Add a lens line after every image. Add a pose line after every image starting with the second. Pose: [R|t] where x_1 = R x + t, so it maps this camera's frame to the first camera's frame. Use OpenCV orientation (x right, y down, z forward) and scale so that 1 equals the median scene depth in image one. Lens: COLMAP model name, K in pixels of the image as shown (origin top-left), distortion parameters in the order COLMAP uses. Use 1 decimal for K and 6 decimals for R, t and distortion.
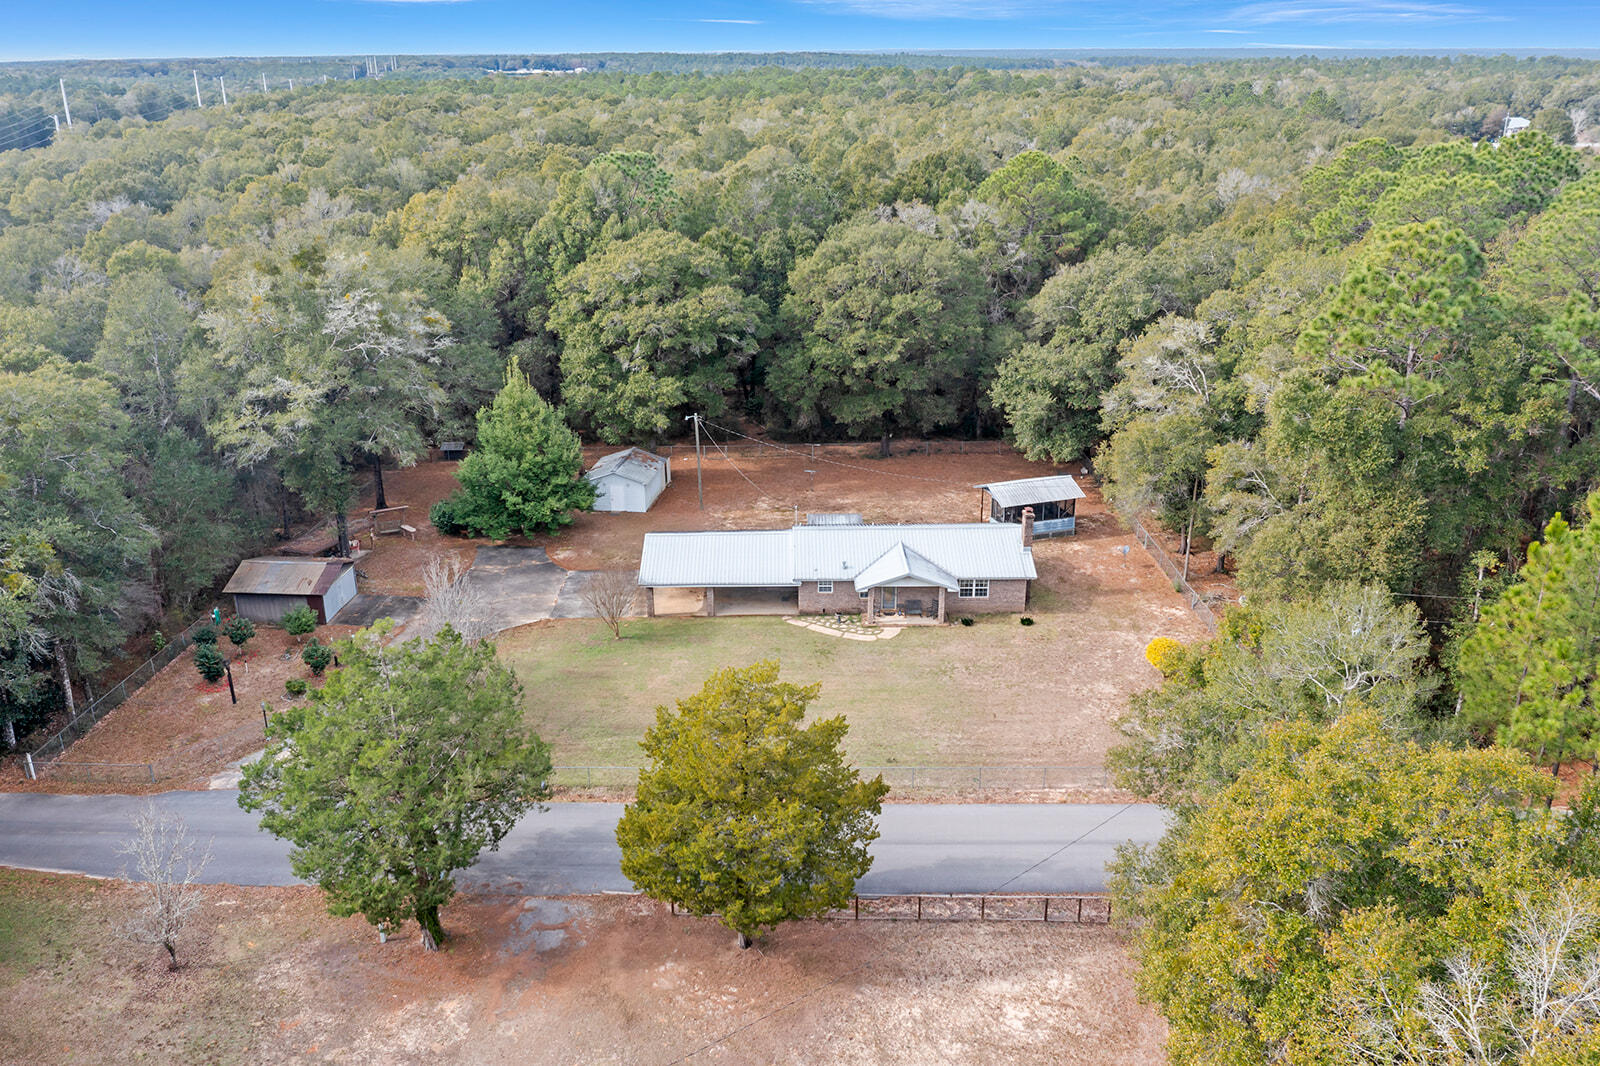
lens RADIAL K [[1245.3, 0, 798.2], [0, 1245.3, 529.9], [0, 0, 1]] dist [-0.024844, 0.003525]
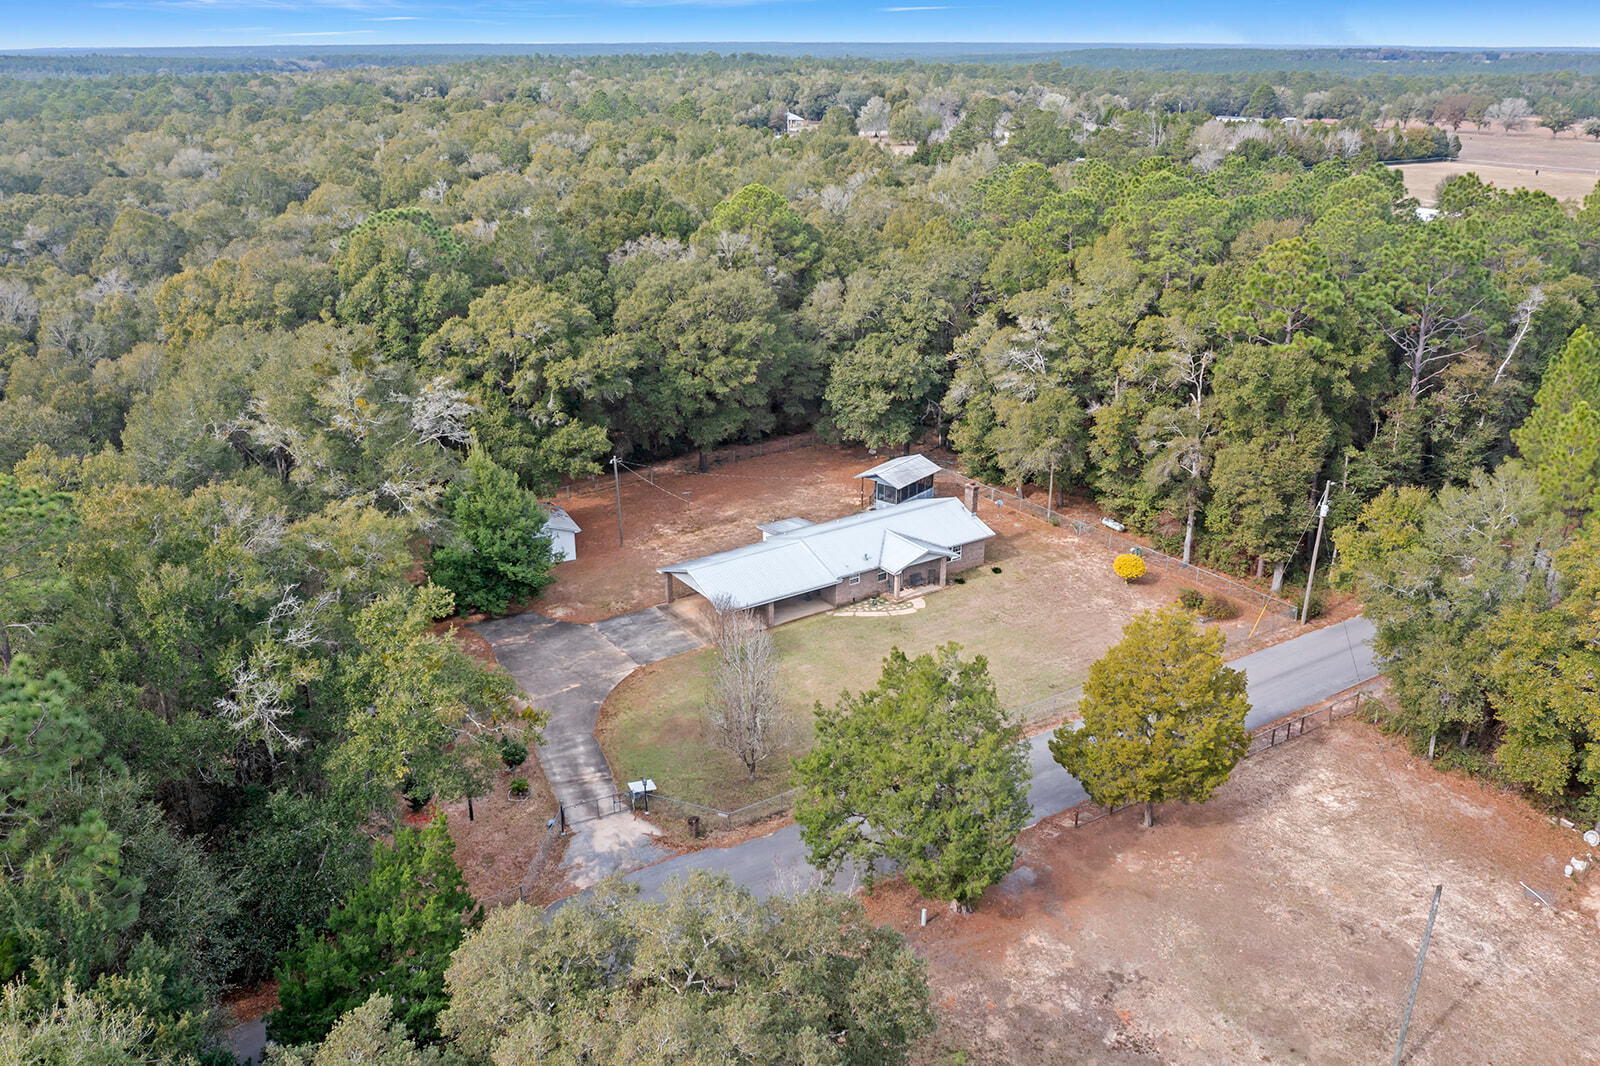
lens RADIAL K [[1245.3, 0, 799.9], [0, 1245.3, 536.0], [0, 0, 1]] dist [-0.024844, 0.003525]
pose [[0.833743, -0.198233, 0.515341, -0.518052], [0.194143, 0.978981, 0.062485, -0.064316], [-0.516896, 0.047953, 0.854704, 0.026113]]
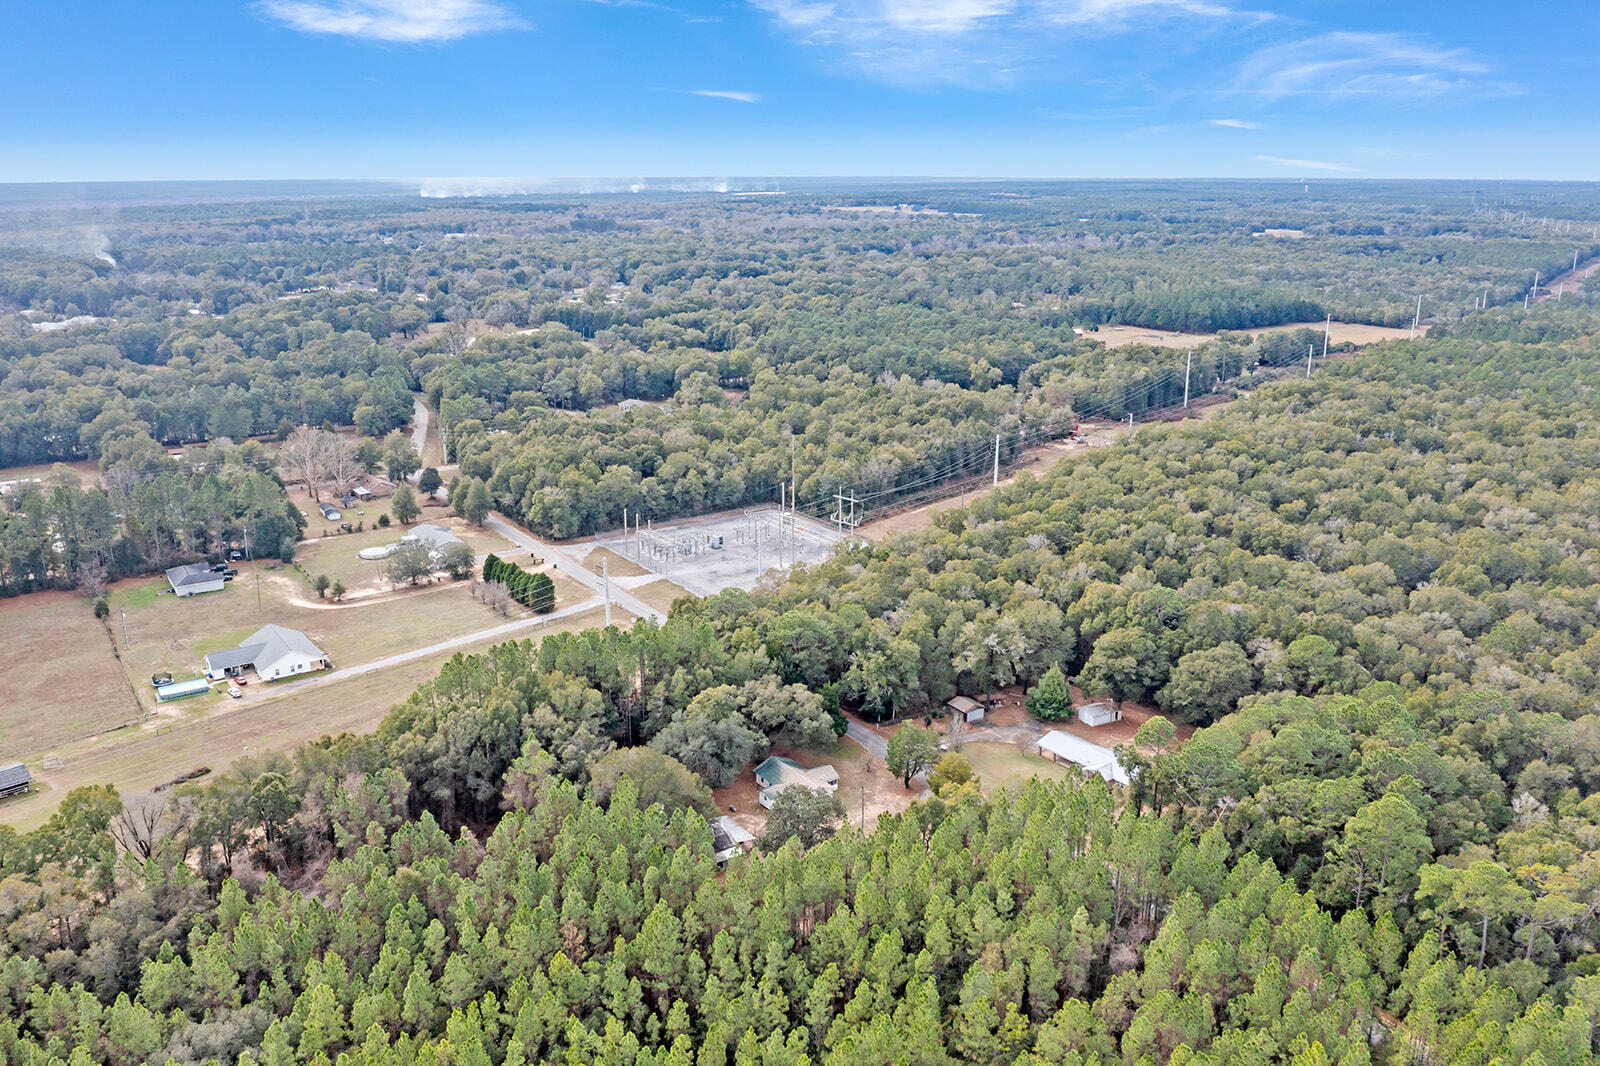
lens RADIAL K [[1245.3, 0, 795.6], [0, 1245.3, 538.8], [0, 0, 1]] dist [-0.024844, 0.003525]
pose [[0.593587, 0.232938, -0.770321, 1.585571], [-0.291167, 0.954511, 0.064270, -0.416434], [0.750251, 0.186143, 0.634409, -1.381889]]
